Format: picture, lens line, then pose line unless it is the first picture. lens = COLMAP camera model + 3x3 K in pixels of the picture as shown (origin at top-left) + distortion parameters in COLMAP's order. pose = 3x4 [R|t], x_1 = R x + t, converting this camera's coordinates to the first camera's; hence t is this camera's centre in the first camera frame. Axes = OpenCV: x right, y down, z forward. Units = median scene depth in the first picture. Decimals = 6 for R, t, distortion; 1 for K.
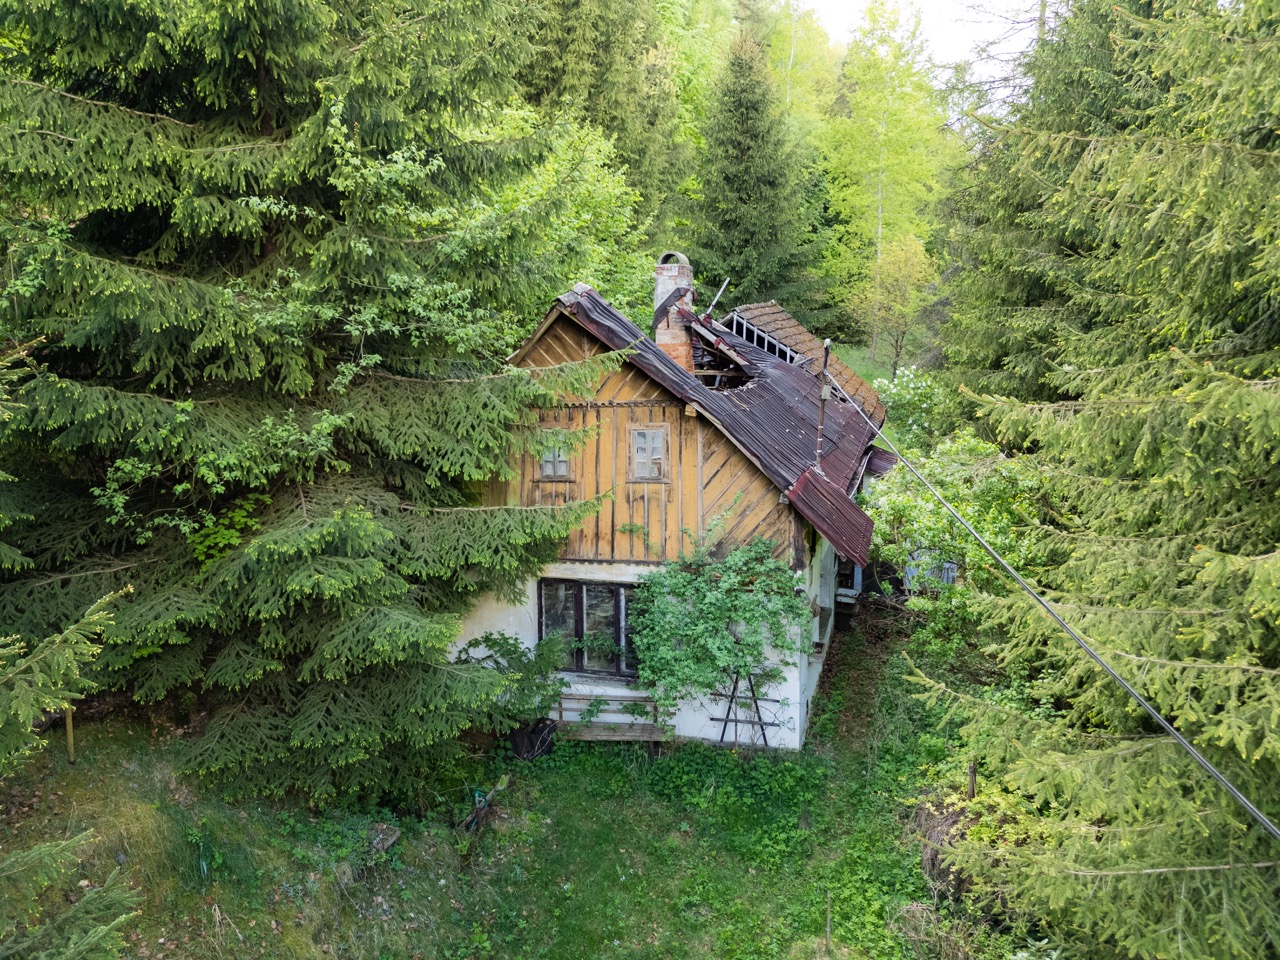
lens RADIAL K [[928.1, 0, 652.6], [0, 928.1, 477.8], [0, 0, 1]] dist [0.040575, -0.029407]
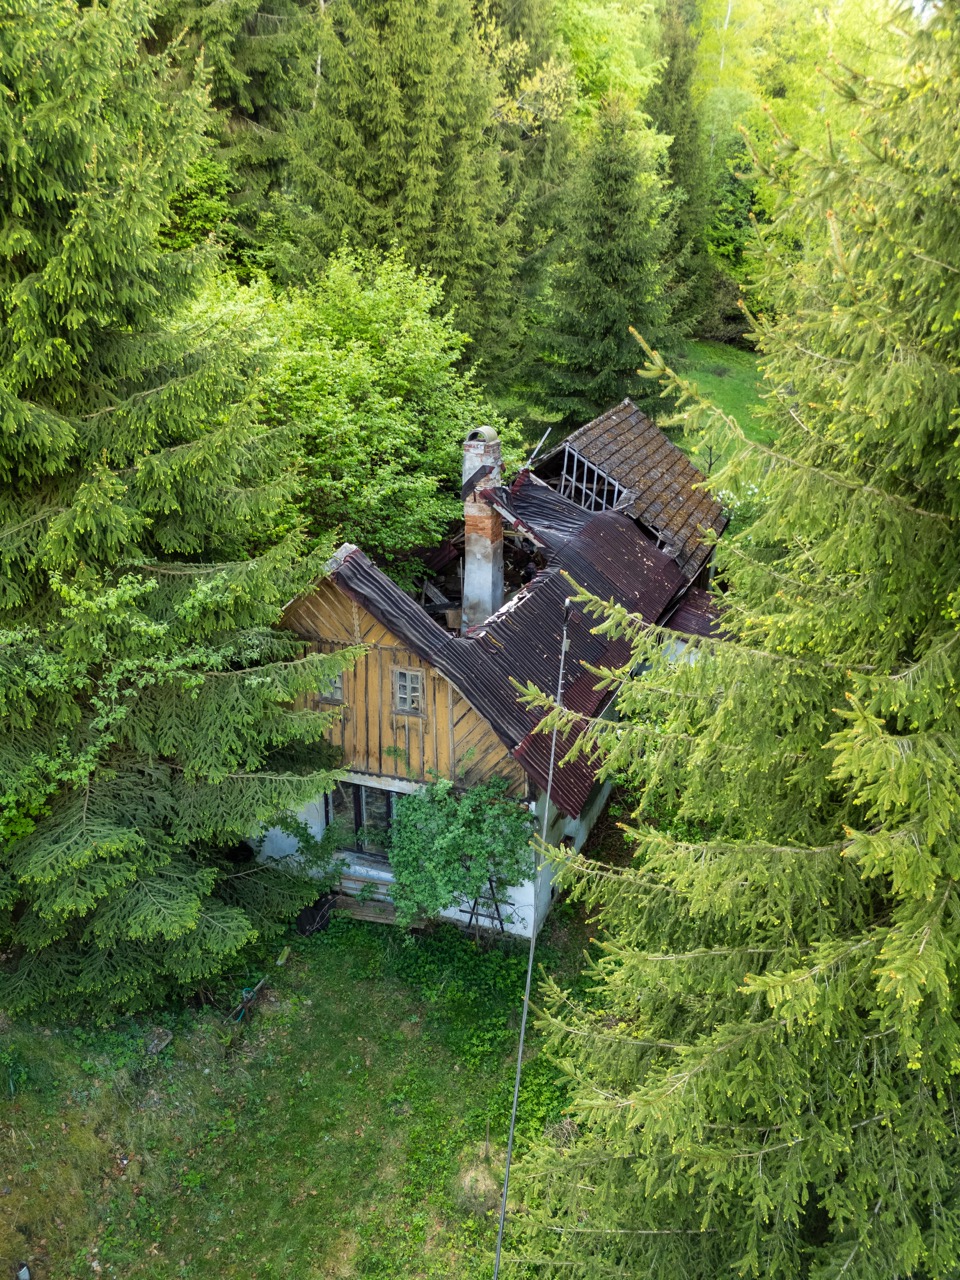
lens RADIAL K [[928.1, 0, 474.5], [0, 928.1, 651.8], [0, 0, 1]] dist [0.040575, -0.029407]
pose [[0.995250, 0.038216, -0.089533, 0.173158], [-0.020799, 0.981962, 0.187933, -0.283381], [0.095100, -0.185178, 0.978092, -0.092662]]
